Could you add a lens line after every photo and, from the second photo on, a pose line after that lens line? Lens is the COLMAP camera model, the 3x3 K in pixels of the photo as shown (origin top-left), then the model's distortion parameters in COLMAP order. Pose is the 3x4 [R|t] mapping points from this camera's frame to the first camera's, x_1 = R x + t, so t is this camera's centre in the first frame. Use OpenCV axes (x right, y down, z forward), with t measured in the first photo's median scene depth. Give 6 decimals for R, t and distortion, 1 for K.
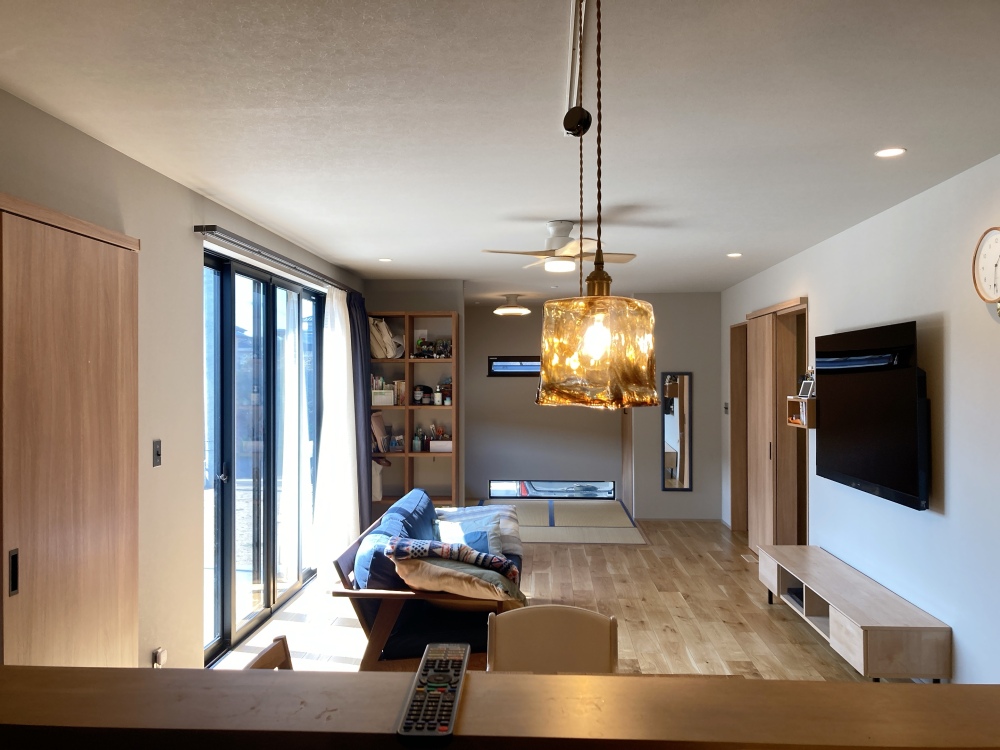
lens RADIAL K [[810.2, 0, 500.0], [0, 810.2, 375.0], [0, 0, 1]] dist [0.030772, -0.001977]
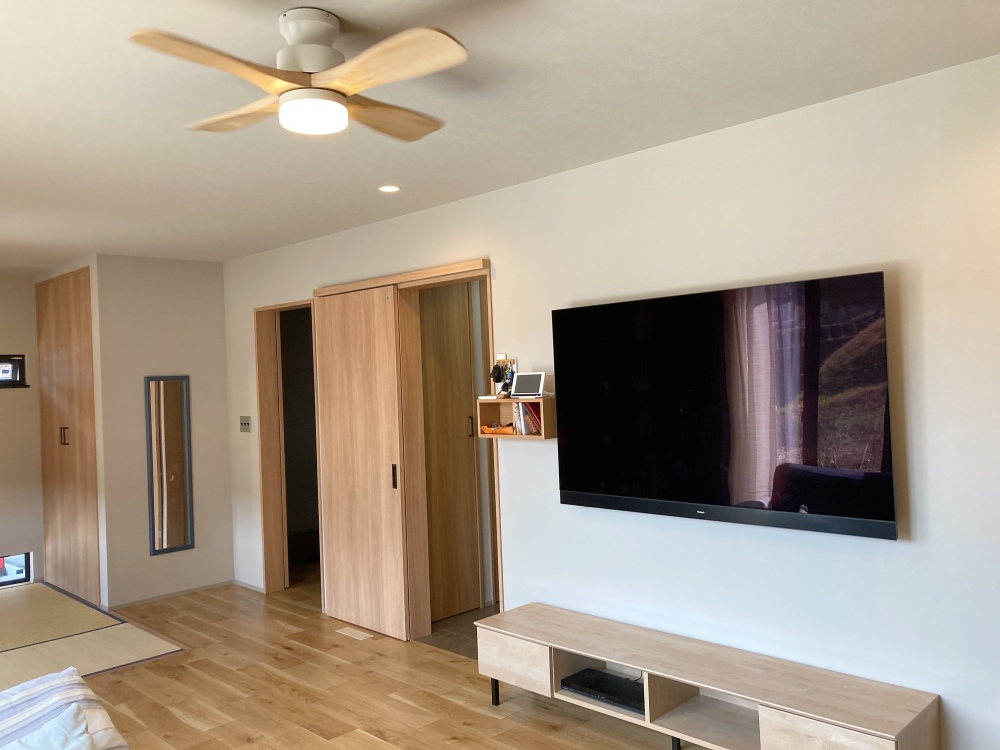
lens RADIAL K [[810.2, 0, 500.0], [0, 810.2, 375.0], [0, 0, 1]] dist [0.030772, -0.001977]
pose [[0.660233, -0.012372, 0.750959, -0.151965], [0.025733, 0.999650, -0.006155, 0.010992], [-0.750620, 0.023388, 0.660320, 0.491807]]
